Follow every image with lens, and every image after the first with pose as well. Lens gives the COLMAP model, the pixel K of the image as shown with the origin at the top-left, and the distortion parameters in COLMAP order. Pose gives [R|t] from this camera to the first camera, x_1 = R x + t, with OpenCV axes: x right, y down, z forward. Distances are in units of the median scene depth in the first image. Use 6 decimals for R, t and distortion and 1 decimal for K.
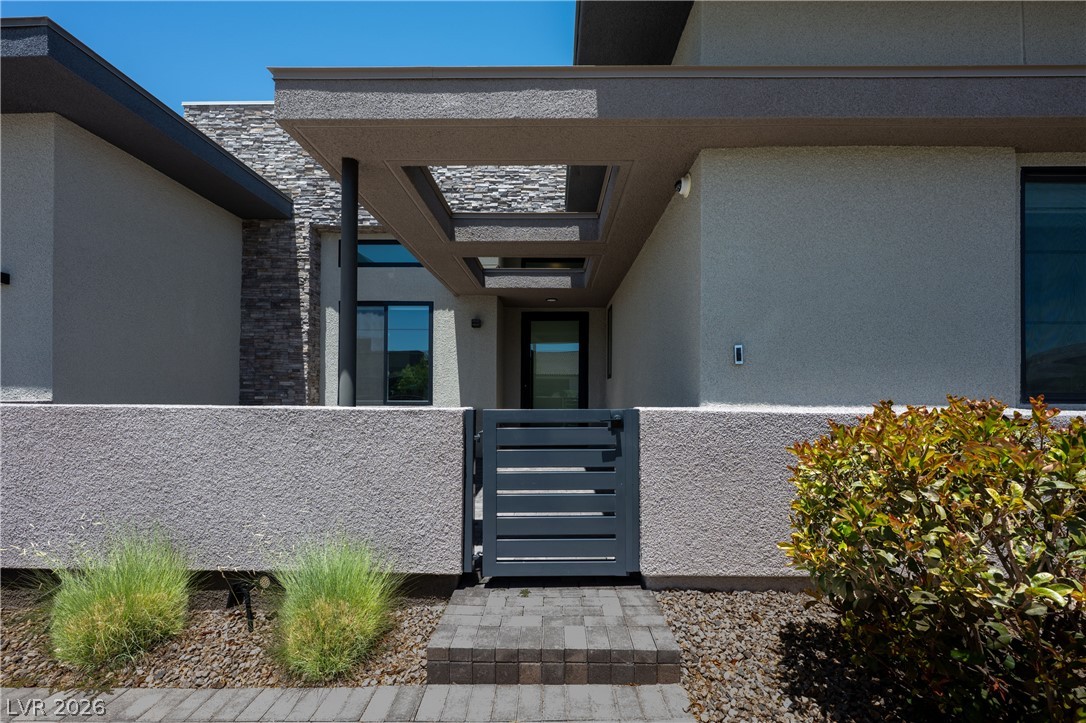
lens RADIAL K [[439.9, 0, 549.4], [0, 439.9, 373.0], [0, 0, 1]] dist [-0.000580, -0.000418]
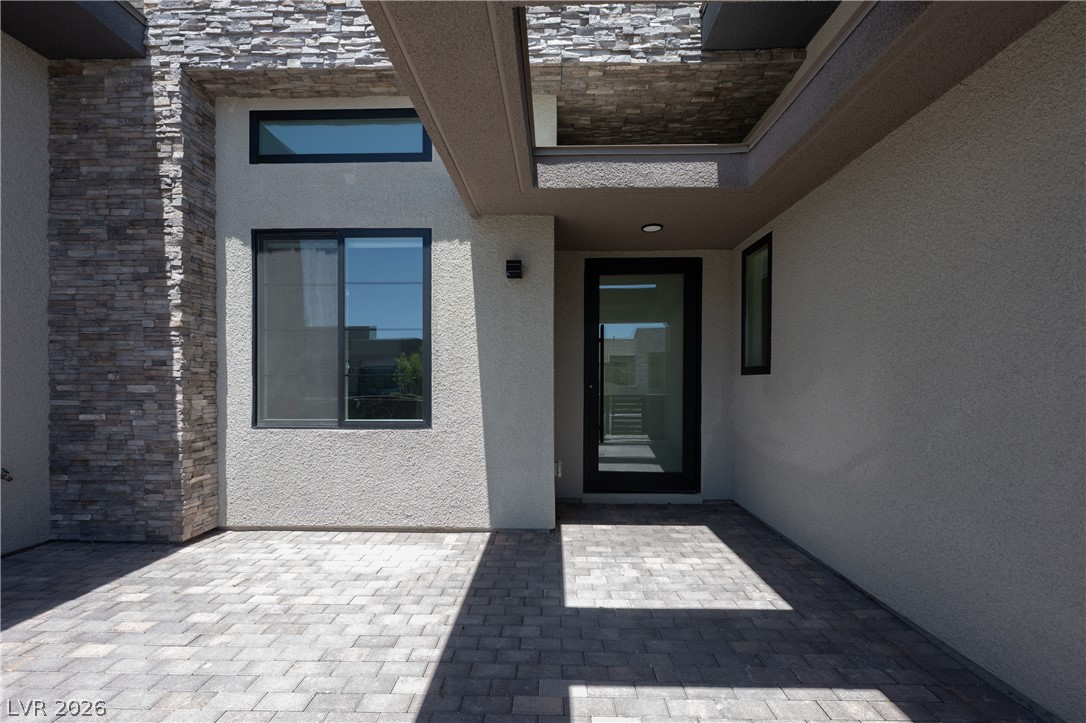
lens RADIAL K [[439.9, 0, 541.9], [0, 439.9, 367.9], [0, 0, 1]] dist [-0.000580, -0.000418]
pose [[0.999766, -0.004647, -0.021135, -0.129670], [0.004875, 0.999930, 0.010772, -0.003210], [0.021083, -0.010873, 0.999719, 0.509148]]
